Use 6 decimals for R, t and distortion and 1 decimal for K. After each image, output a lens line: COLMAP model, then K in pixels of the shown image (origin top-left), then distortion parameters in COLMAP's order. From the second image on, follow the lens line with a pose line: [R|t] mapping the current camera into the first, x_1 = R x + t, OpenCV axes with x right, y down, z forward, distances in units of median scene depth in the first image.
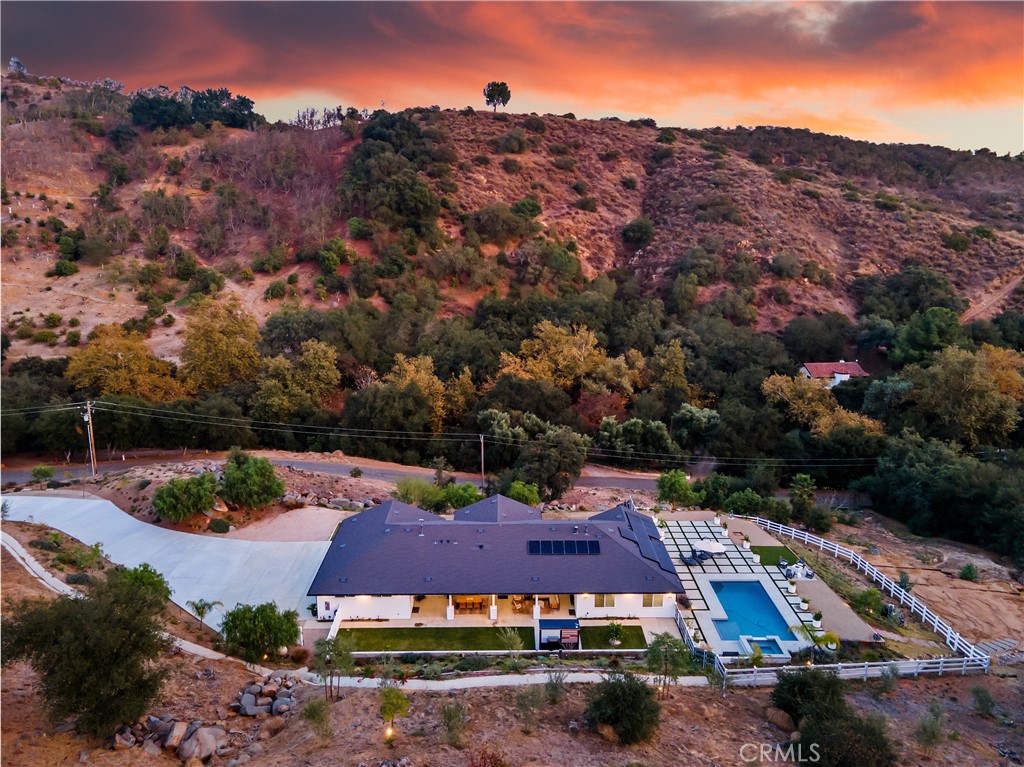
lens RADIAL K [[738.6, 0, 517.0], [0, 738.6, 381.5], [0, 0, 1]] dist [0.015364, 0.061822]
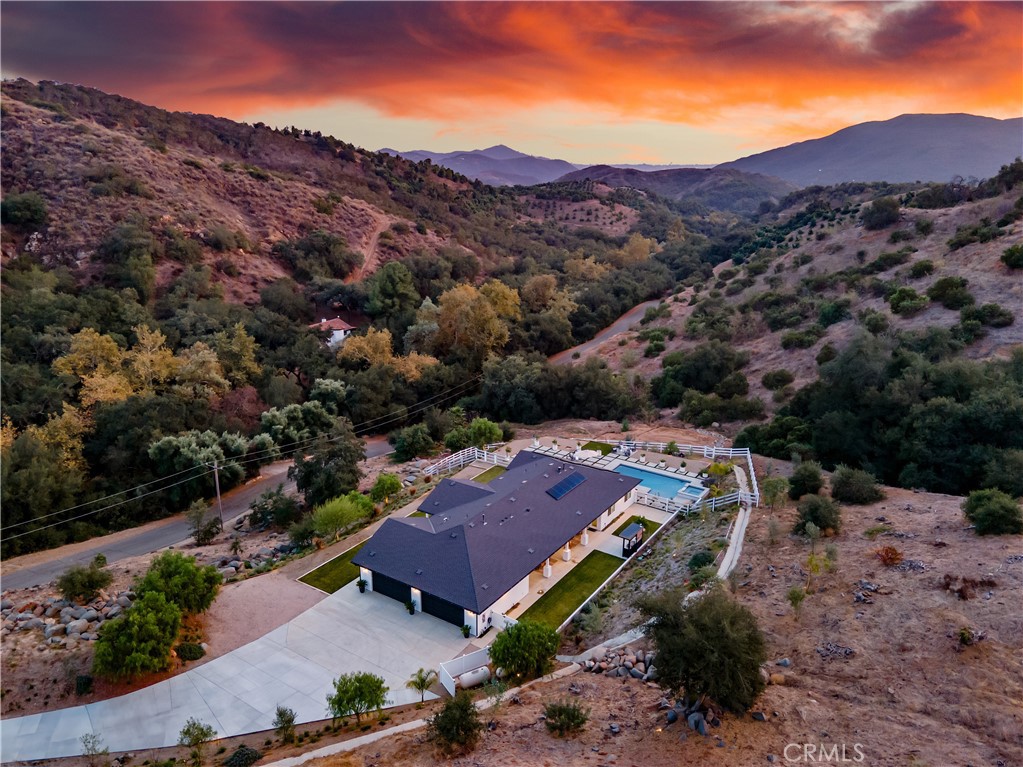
lens RADIAL K [[737.9, 0, 516.5], [0, 737.9, 381.5], [0, 0, 1]] dist [0.015364, 0.061822]
pose [[0.569874, -0.239300, 0.786116, -0.239250], [0.200915, 0.968199, 0.149079, -0.036531], [-0.796791, 0.072986, 0.599830, 0.088399]]
